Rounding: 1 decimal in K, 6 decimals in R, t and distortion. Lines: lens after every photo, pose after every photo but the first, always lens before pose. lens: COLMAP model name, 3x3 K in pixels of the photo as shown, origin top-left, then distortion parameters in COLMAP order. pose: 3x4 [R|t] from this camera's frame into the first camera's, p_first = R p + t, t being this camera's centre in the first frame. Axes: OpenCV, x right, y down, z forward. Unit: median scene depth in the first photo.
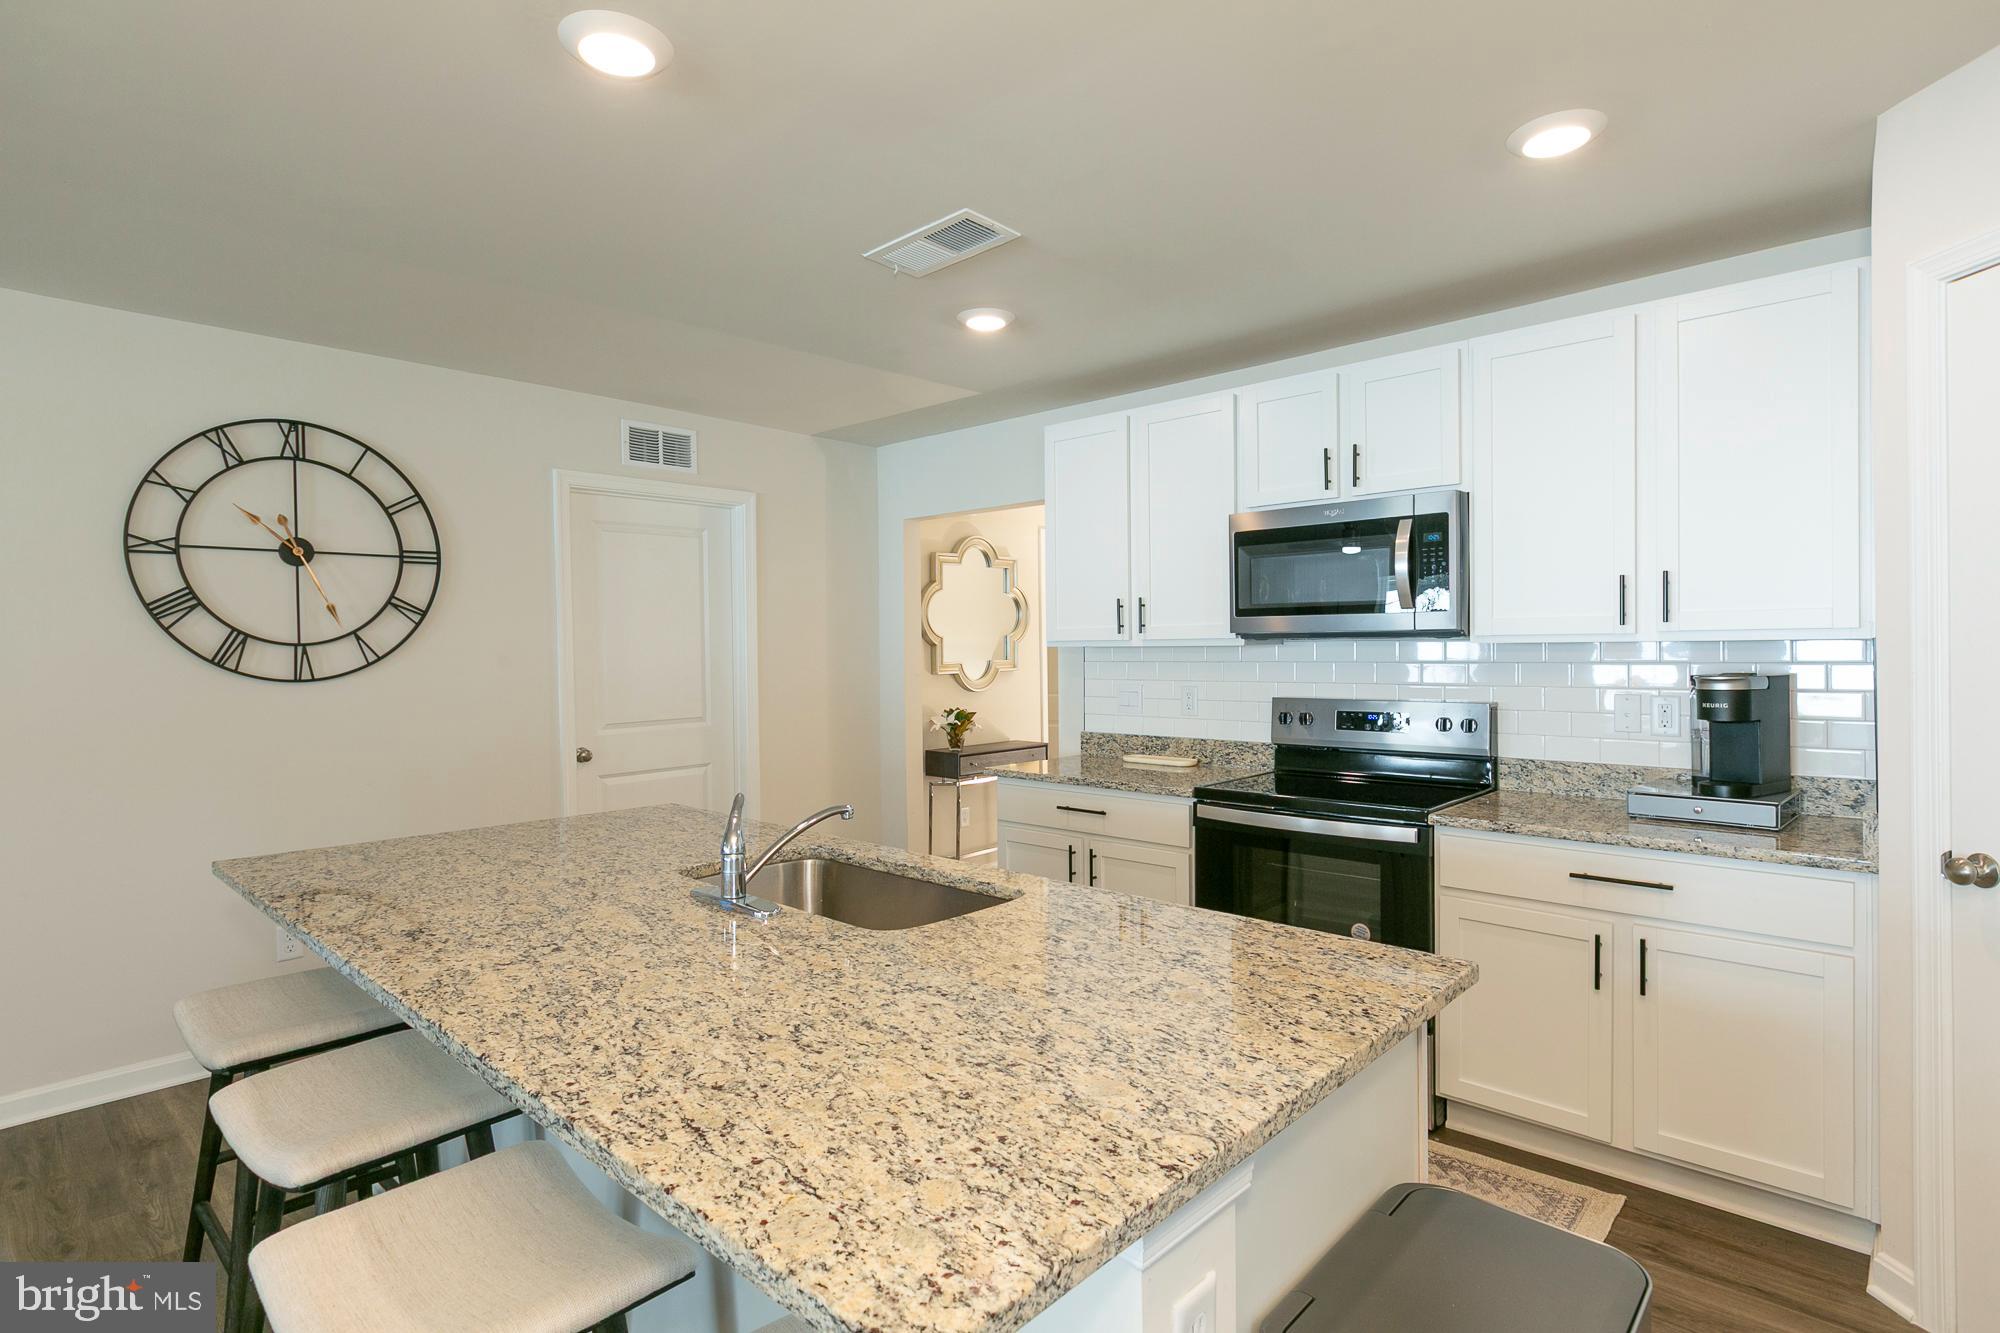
lens RADIAL K [[994.7, 0, 1009.5], [0, 994.7, 650.0], [0, 0, 1]] dist [-0.001622, -0.007430]
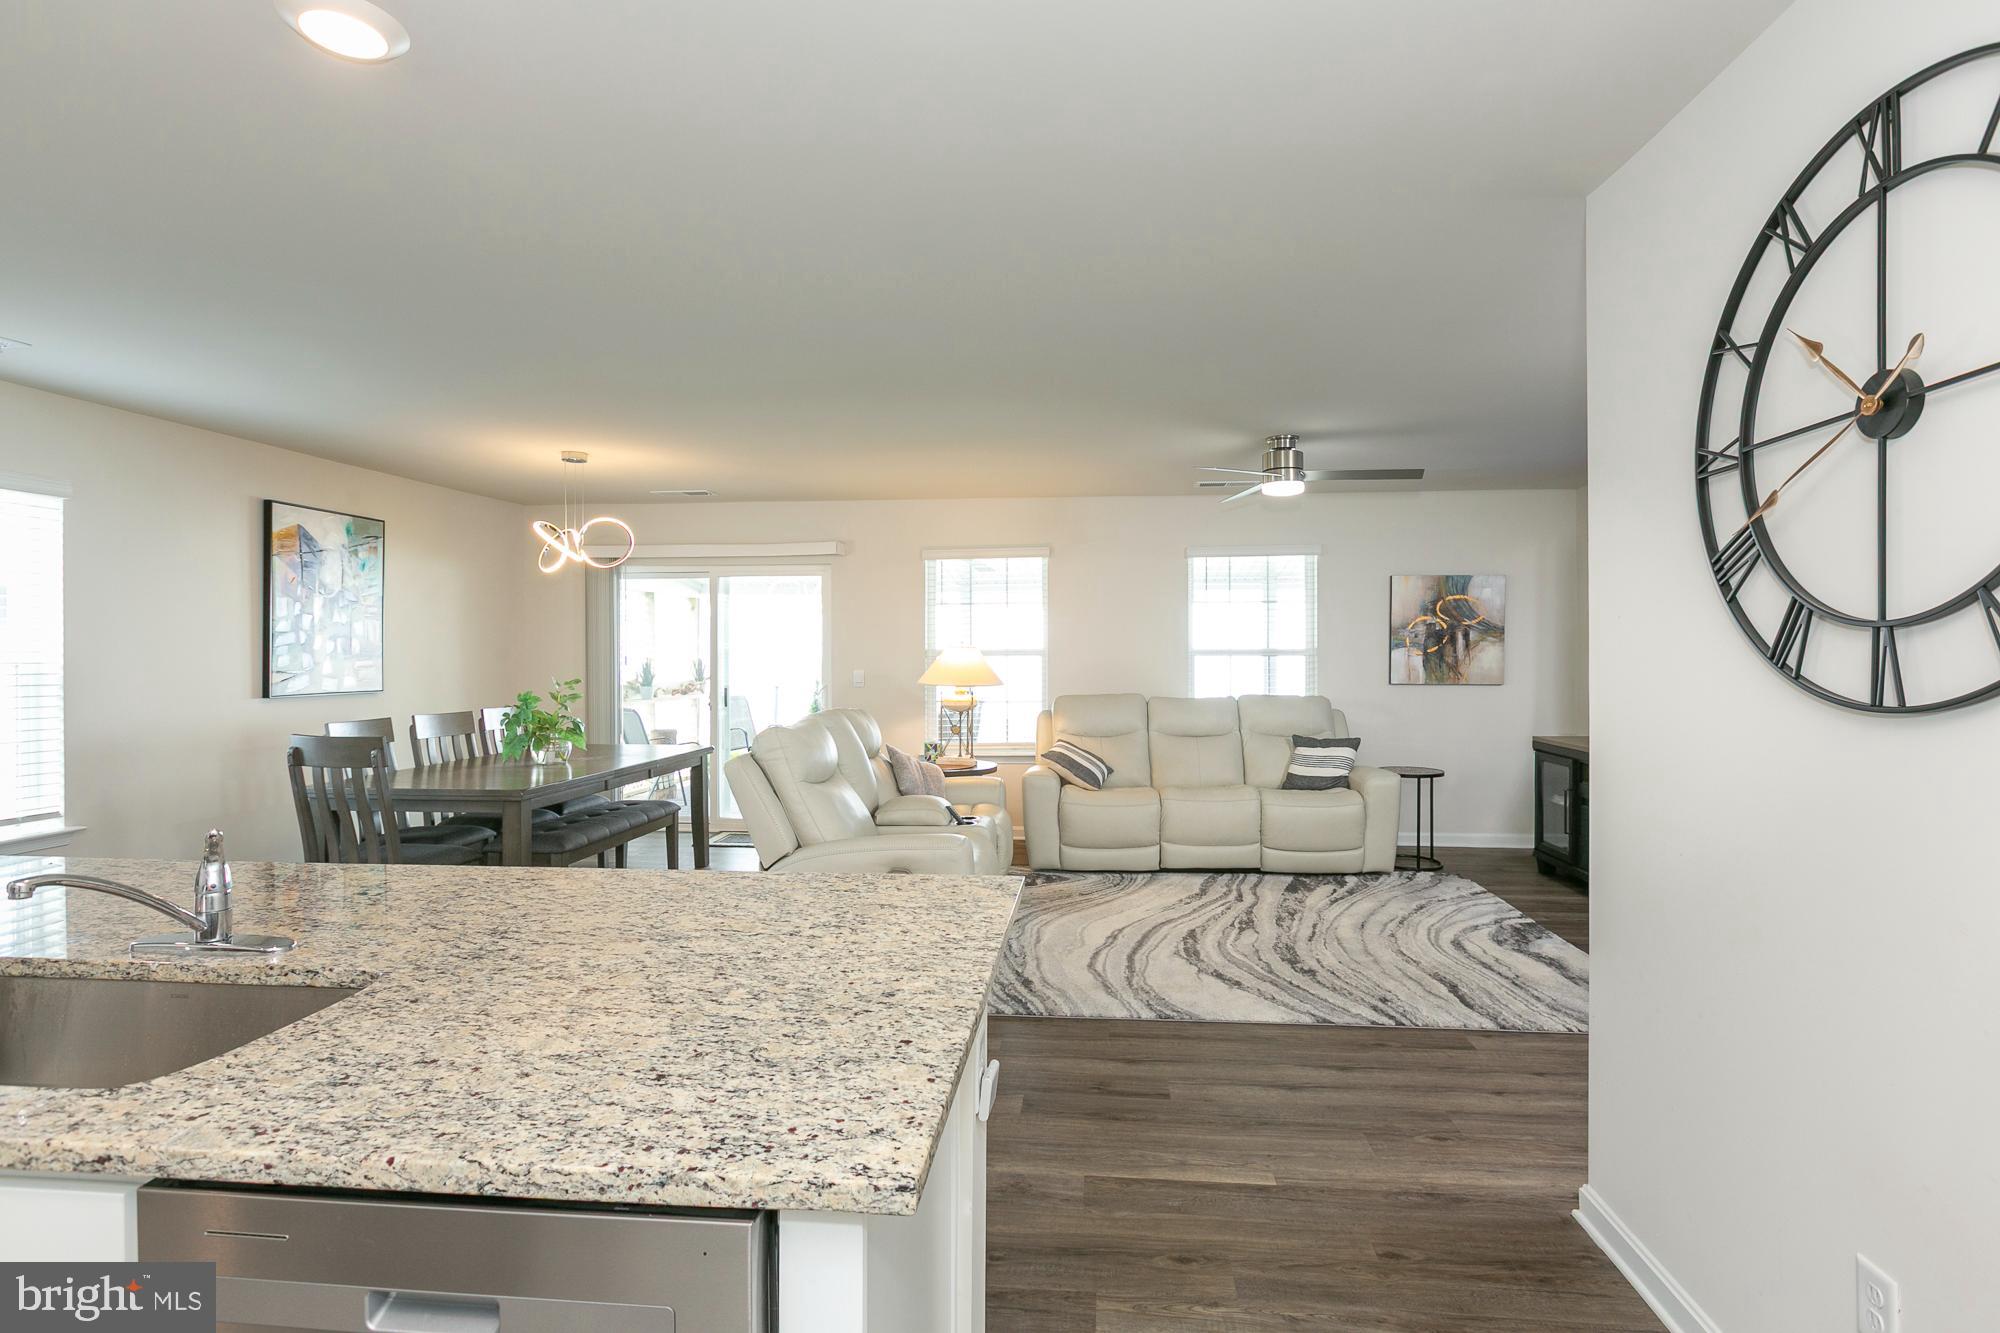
lens RADIAL K [[957.0, 0, 1023.8], [0, 957.0, 652.6], [0, 0, 1]] dist [-0.001834, -0.000934]
pose [[-0.796607, 0.009576, -0.604421, -0.200105], [0.005993, 0.999950, 0.007944, 0.001399], [0.604468, 0.002706, -0.796625, 1.223684]]
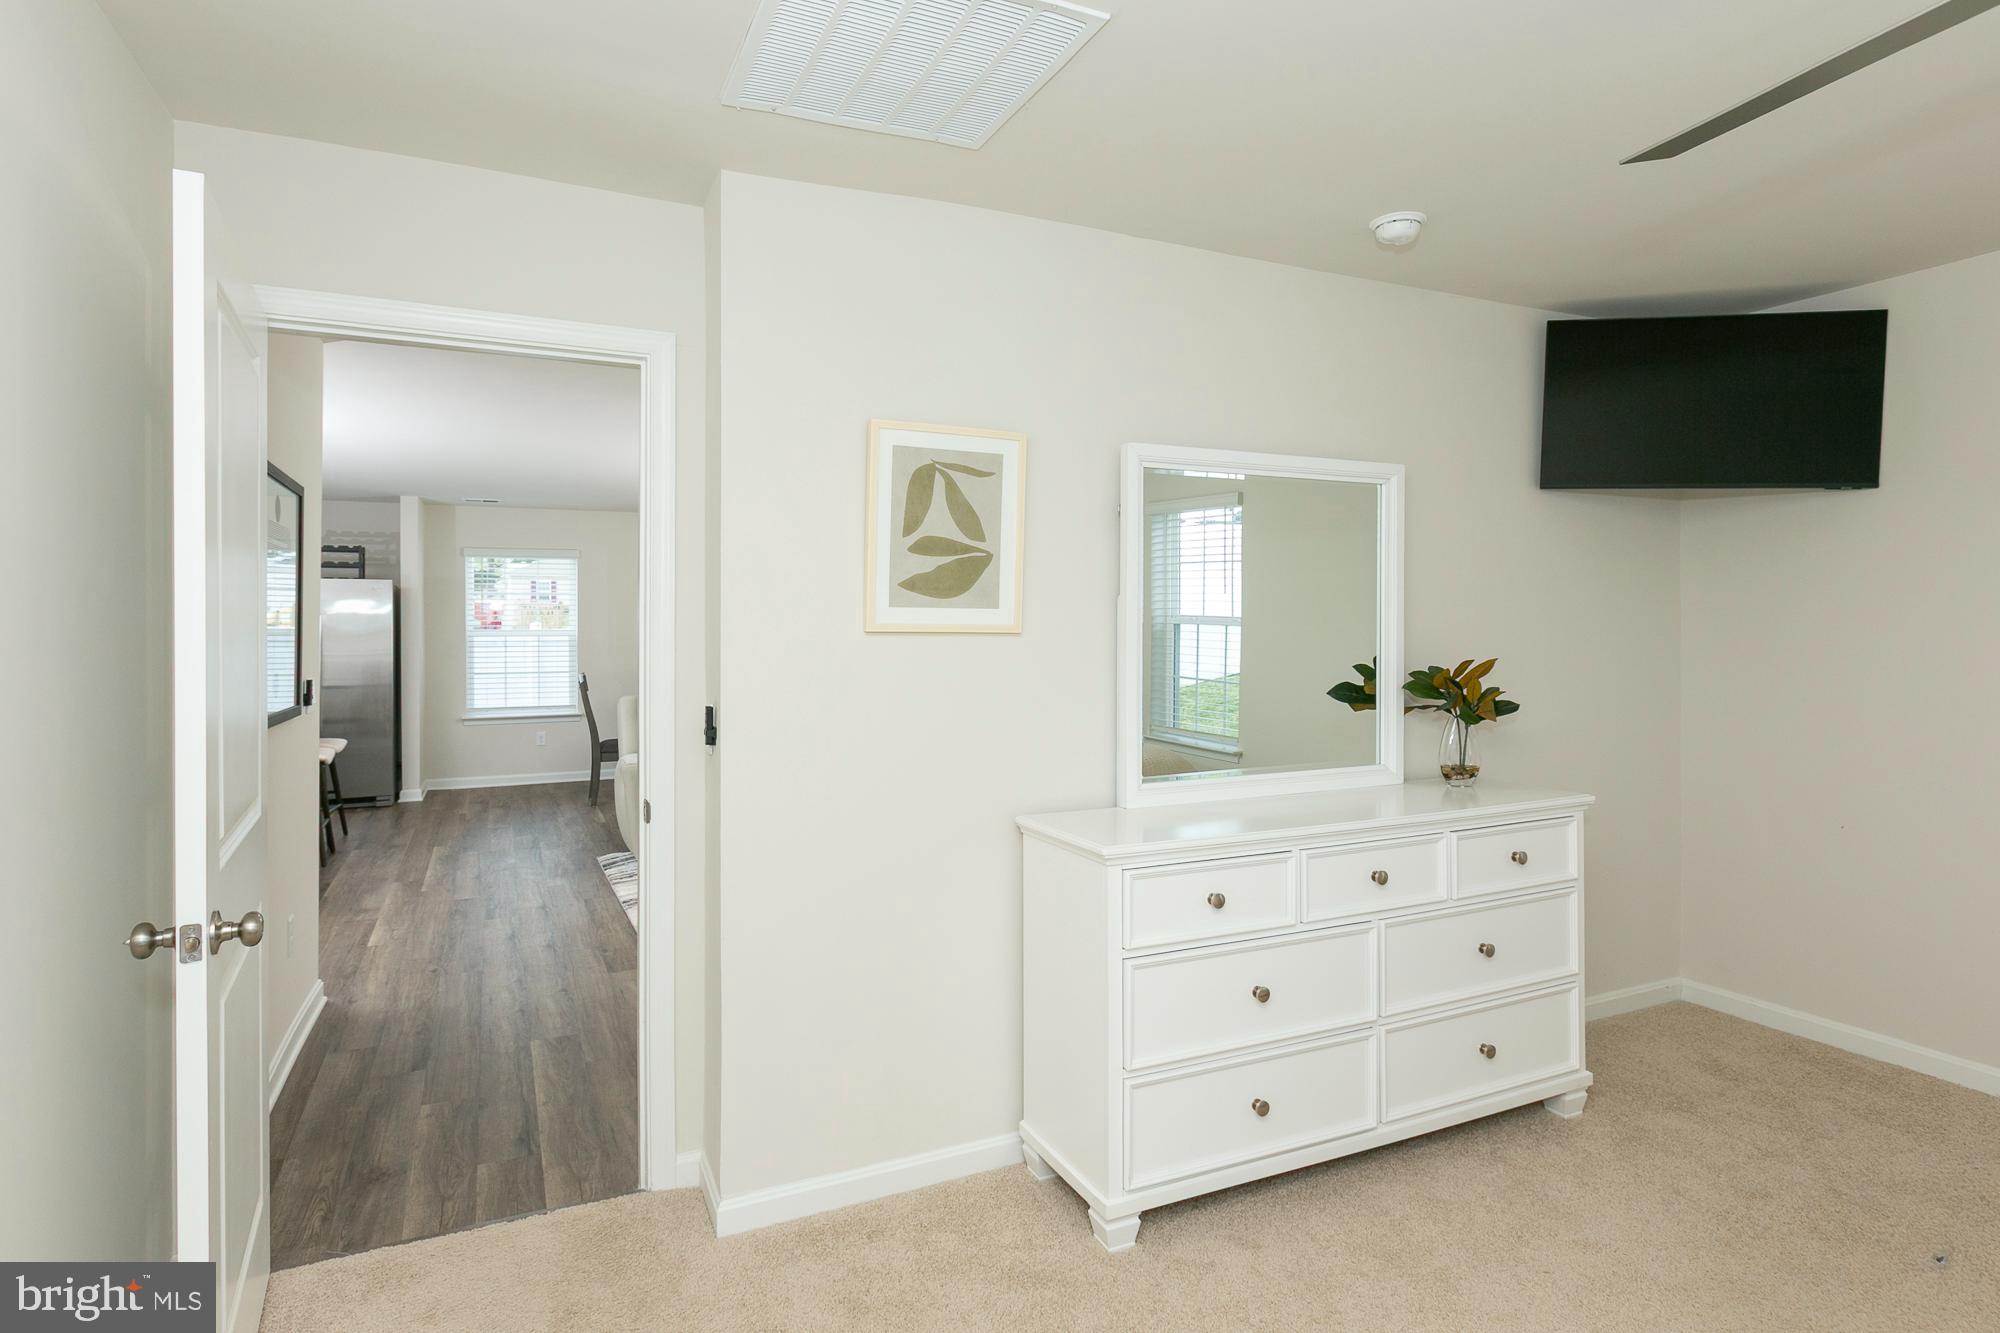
lens RADIAL K [[1038.6, 0, 996.9], [0, 1038.6, 634.1], [0, 0, 1]] dist [0.000725, 0.000082]
pose [[-0.928408, 0.009462, 0.371442, -2.210237], [0.011668, 0.999925, 0.003694, 0.015645], [-0.371379, 0.007764, -0.928449, 1.744754]]
